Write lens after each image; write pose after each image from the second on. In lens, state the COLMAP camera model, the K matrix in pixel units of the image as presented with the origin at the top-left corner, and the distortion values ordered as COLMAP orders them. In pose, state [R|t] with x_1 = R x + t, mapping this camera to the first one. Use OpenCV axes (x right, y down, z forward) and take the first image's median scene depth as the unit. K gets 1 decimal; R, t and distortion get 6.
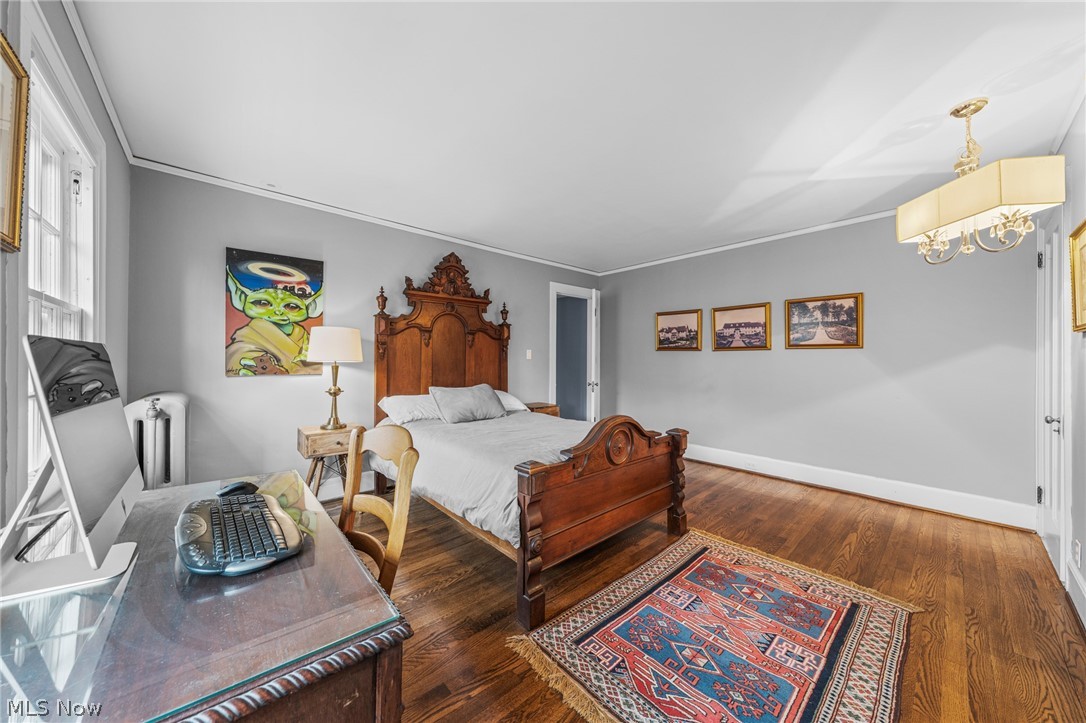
lens RADIAL K [[371.8, 0, 547.4], [0, 371.8, 366.0], [0, 0, 1]] dist [0.001029, 0.000026]
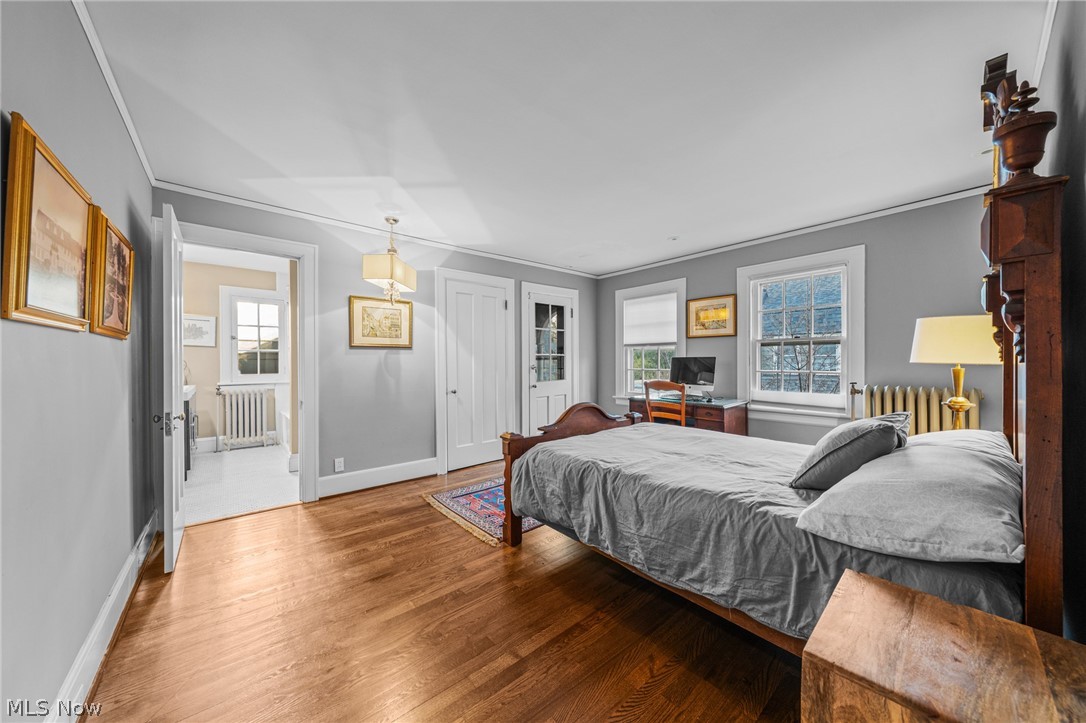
lens RADIAL K [[371.8, 0, 539.7], [0, 371.8, 361.9], [0, 0, 1]] dist [0.001029, 0.000026]
pose [[-0.999789, 0.002390, 0.020387, 0.352269], [0.002332, 0.999993, -0.002864, 0.002603], [-0.020394, -0.002816, -0.999788, 2.532920]]
